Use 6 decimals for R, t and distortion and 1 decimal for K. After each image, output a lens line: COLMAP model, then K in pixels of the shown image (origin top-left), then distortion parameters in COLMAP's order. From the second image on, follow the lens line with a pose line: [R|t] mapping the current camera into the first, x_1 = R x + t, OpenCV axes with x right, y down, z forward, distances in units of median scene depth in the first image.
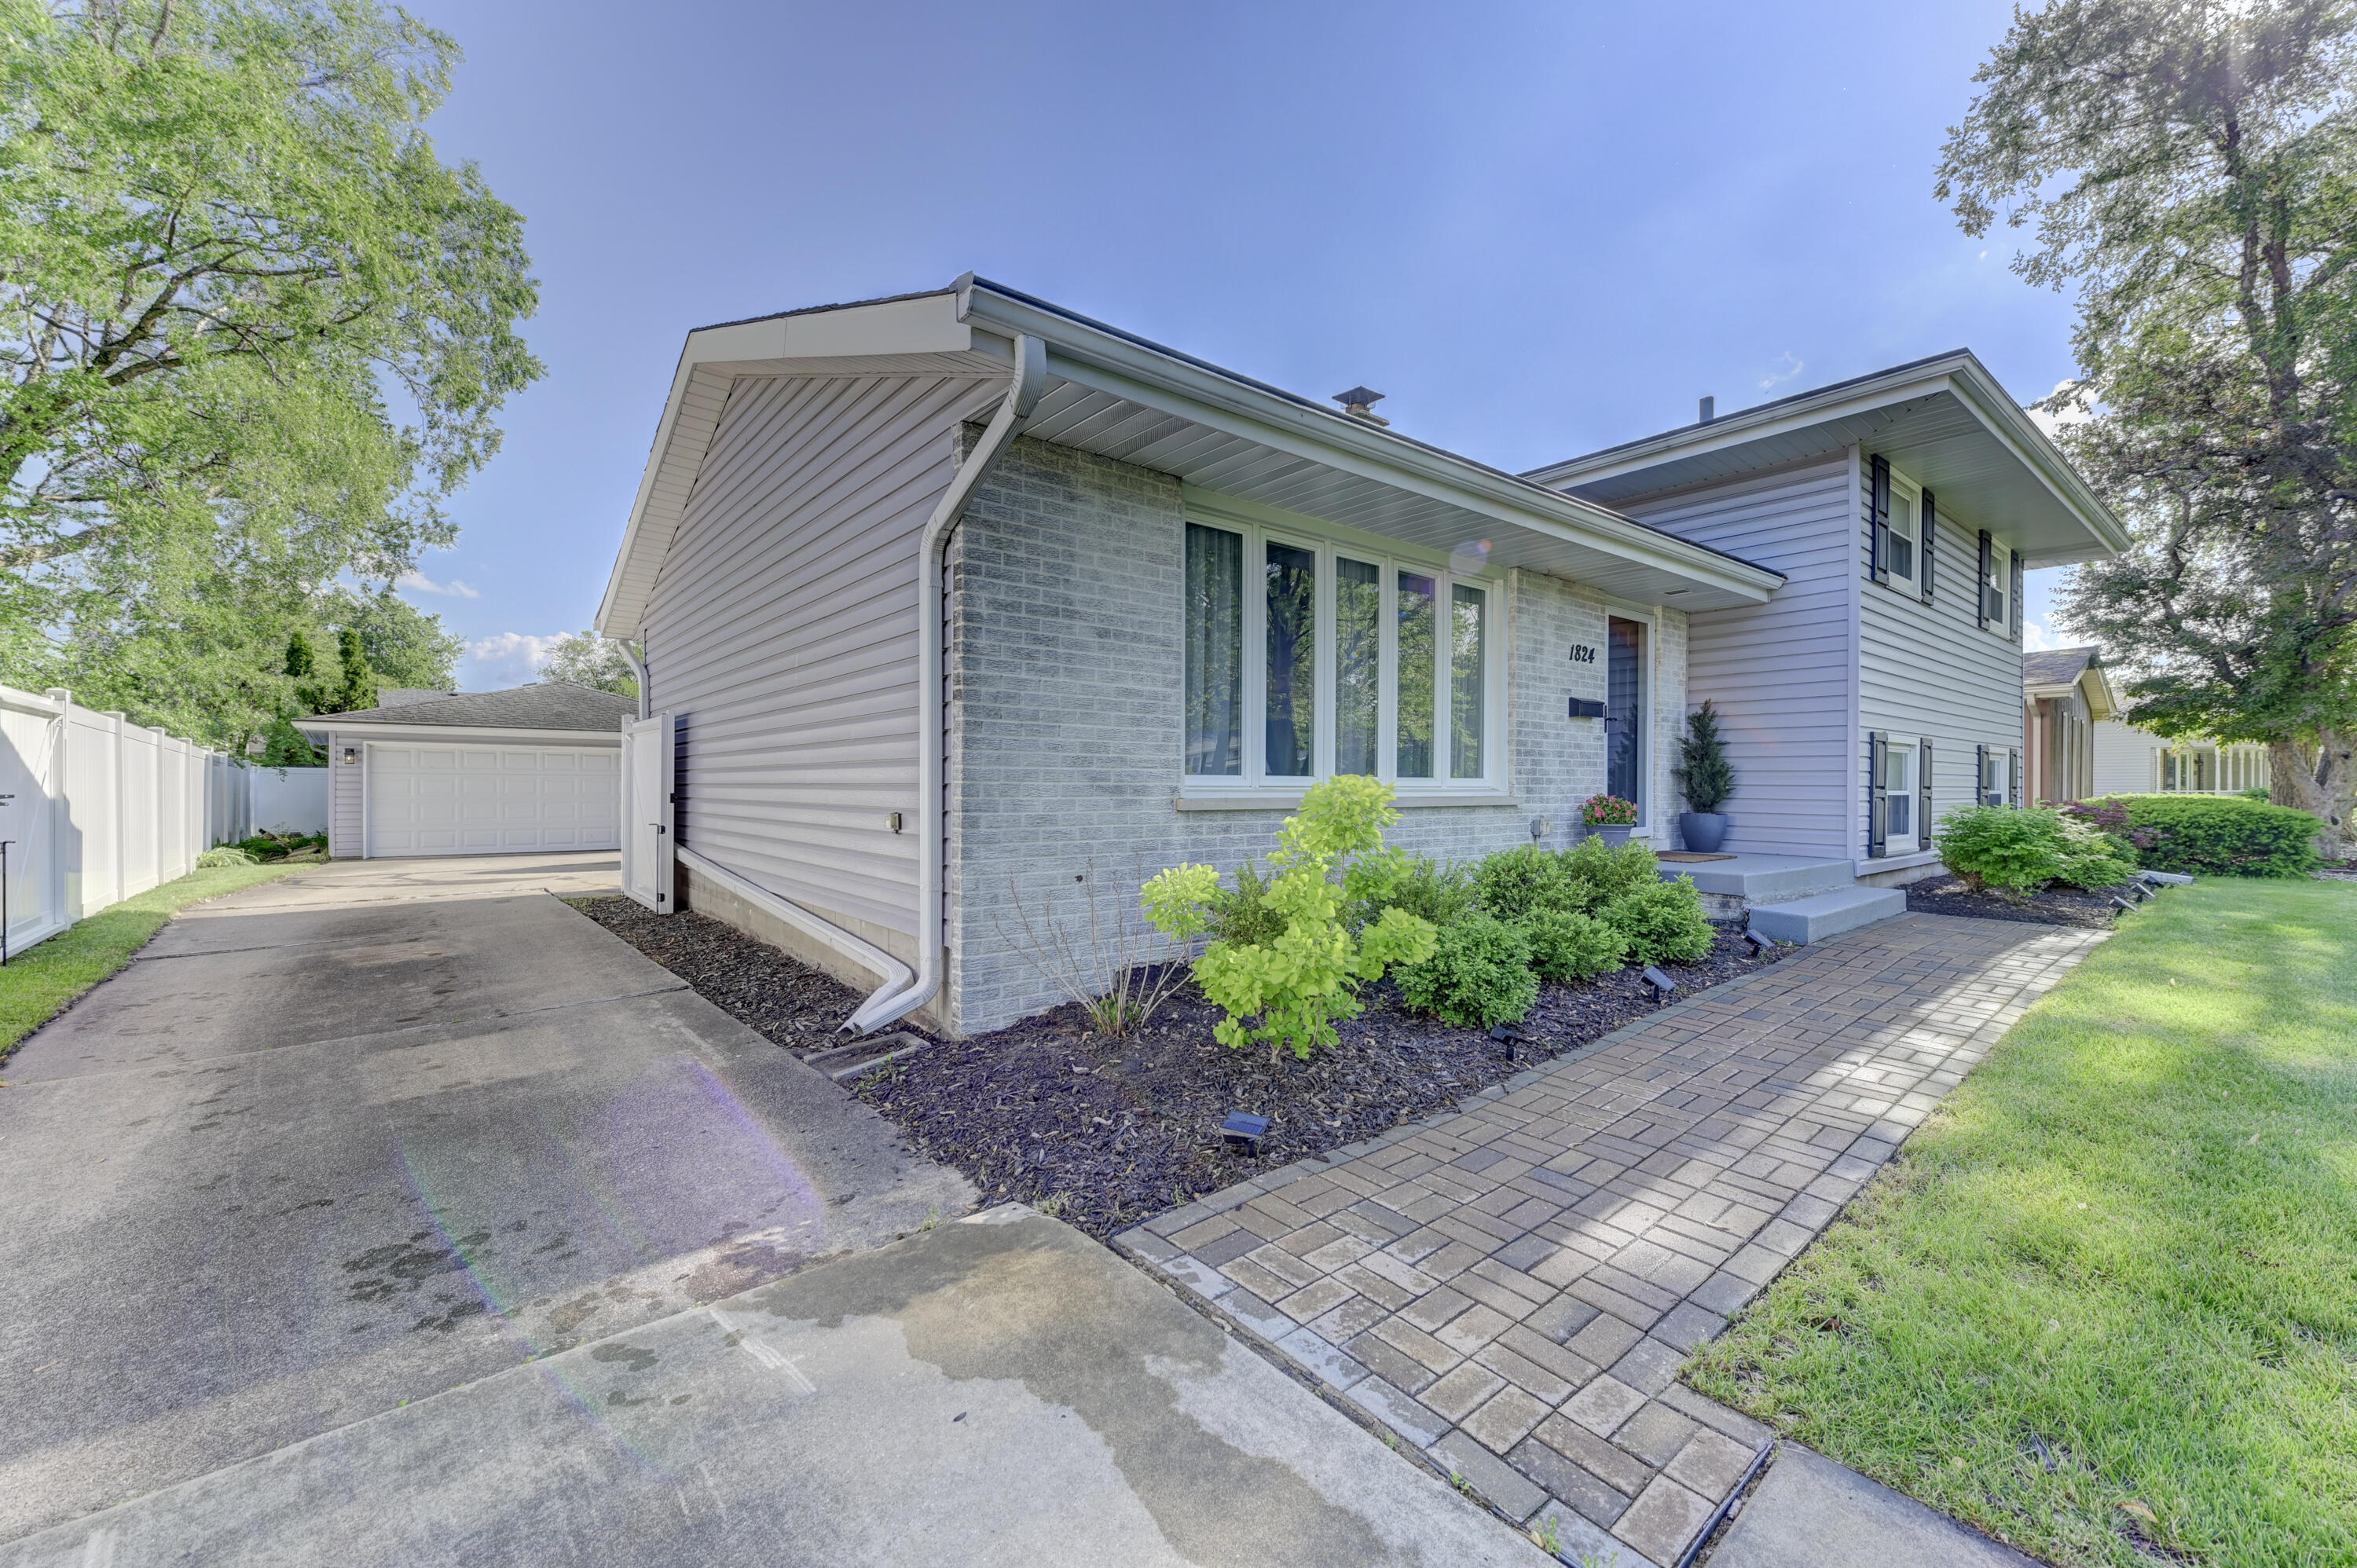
lens RADIAL K [[942.7, 0, 1200.9], [0, 942.7, 790.8], [0, 0, 1]] dist [0.002396, 0.000024]
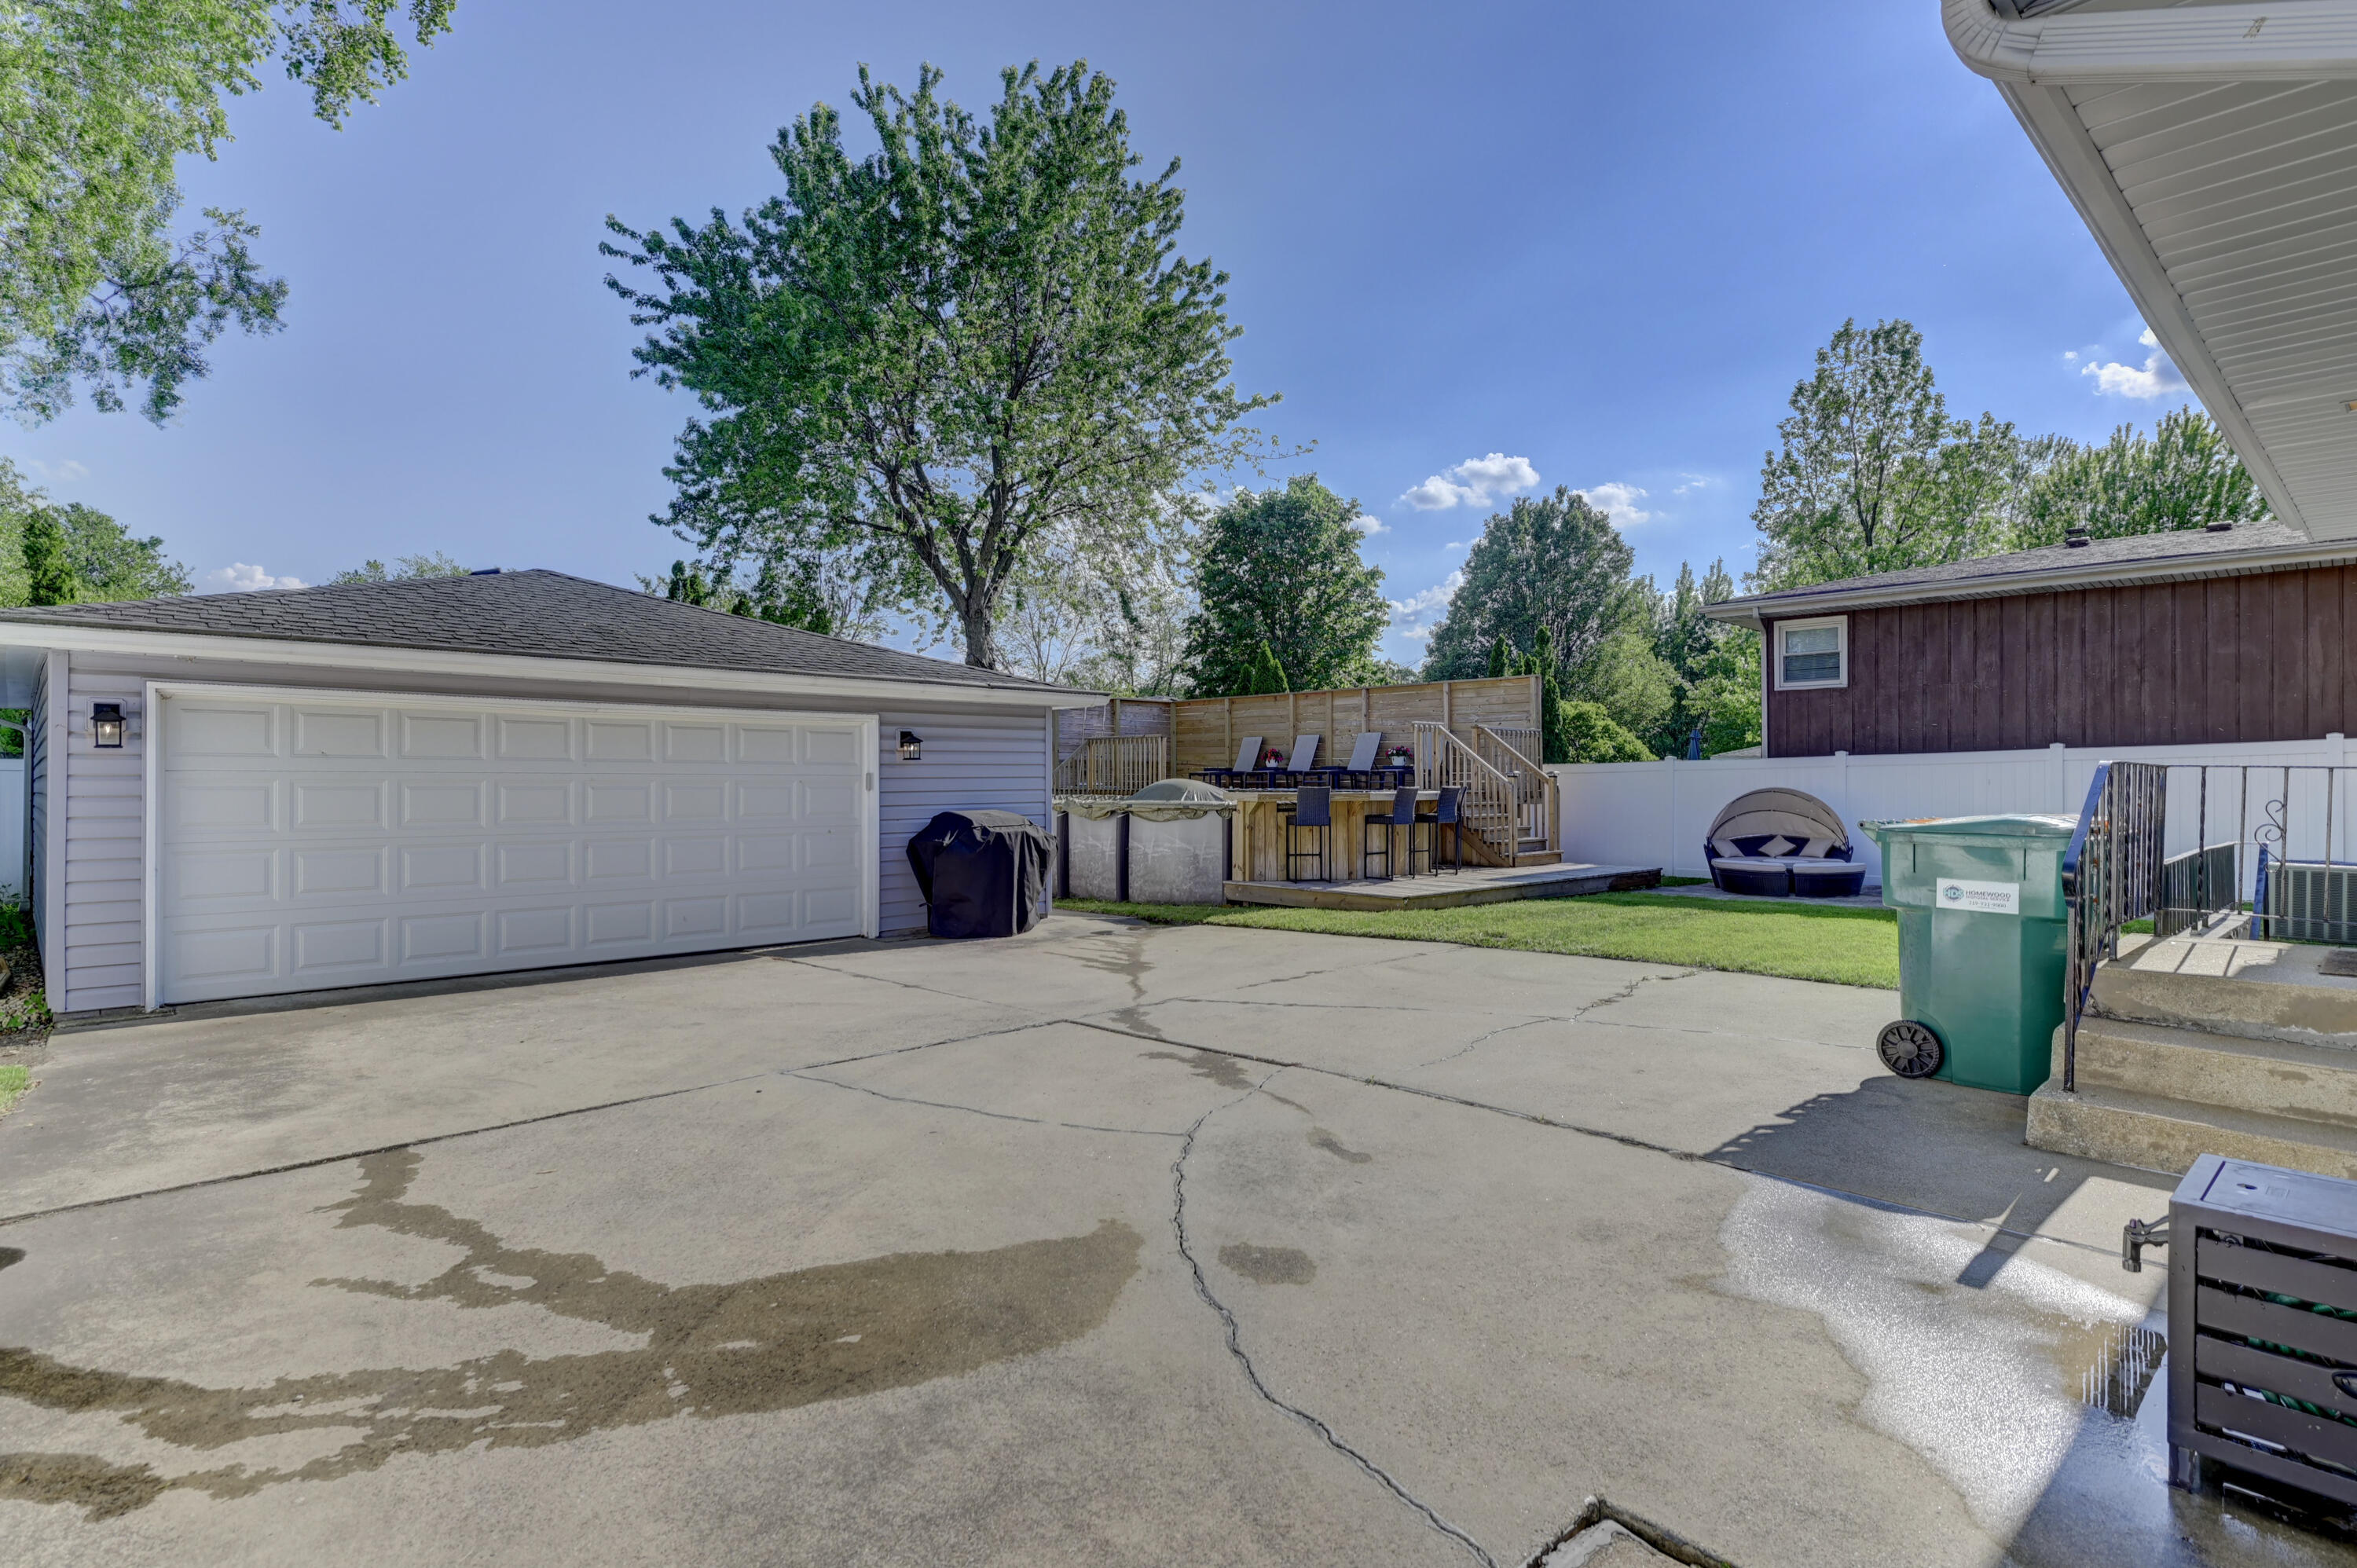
lens RADIAL K [[1177.7, 0, 1177.6], [0, 1177.7, 780.2], [0, 0, 1]] dist [-0.003866, -0.000437]
pose [[0.998783, -0.001551, 0.049304, -0.509388], [0.002296, 0.999884, -0.015060, -0.008204], [-0.049275, 0.015155, 0.998670, 0.527255]]
